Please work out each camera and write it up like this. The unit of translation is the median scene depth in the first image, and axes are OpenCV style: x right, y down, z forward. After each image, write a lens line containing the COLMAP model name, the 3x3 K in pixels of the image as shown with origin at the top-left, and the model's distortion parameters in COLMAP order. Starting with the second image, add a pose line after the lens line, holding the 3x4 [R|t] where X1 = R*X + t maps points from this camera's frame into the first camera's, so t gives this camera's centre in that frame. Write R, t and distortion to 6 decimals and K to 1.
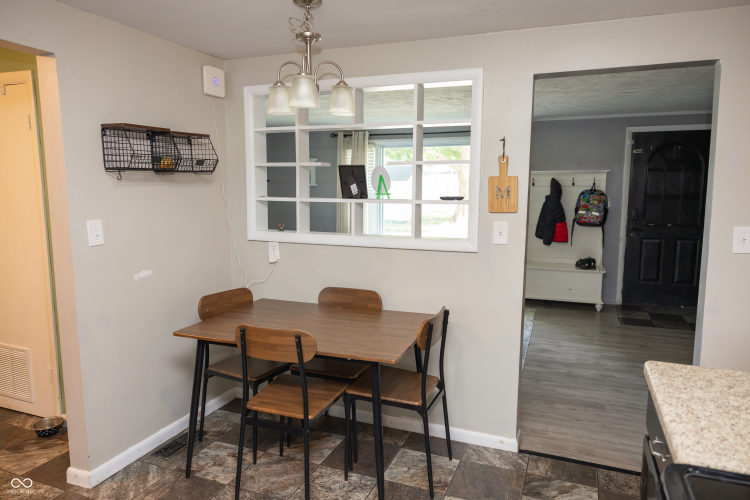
lens RADIAL K [[503.0, 0, 375.0], [0, 503.0, 250.0], [0, 0, 1]] dist [0.000900, -0.001373]
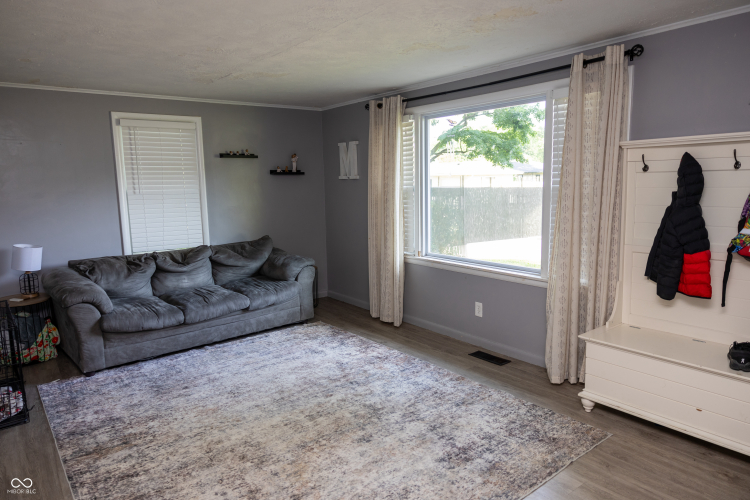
lens RADIAL K [[489.6, 0, 375.0], [0, 489.6, 250.0], [0, 0, 1]] dist [-0.017014, -0.000150]
pose [[0.859994, 0.058068, -0.506989, 0.358741], [-0.051585, 0.998308, 0.026839, -0.056085], [0.507689, 0.003072, 0.861535, 0.509236]]
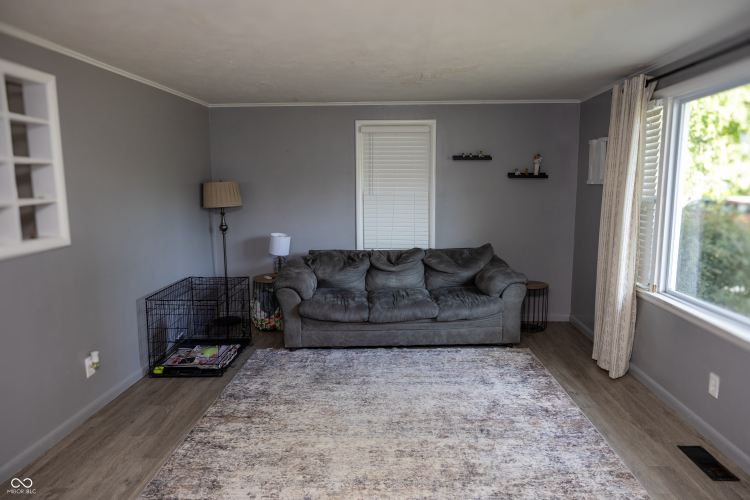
lens RADIAL K [[492.3, 0, 375.0], [0, 492.3, 250.0], [0, 0, 1]] dist [-0.002417, -0.001751]
pose [[0.340363, 0.126590, -0.931734, 0.449487], [-0.122556, 0.988416, 0.089522, -0.090737], [0.932273, 0.083720, 0.351934, 0.719104]]
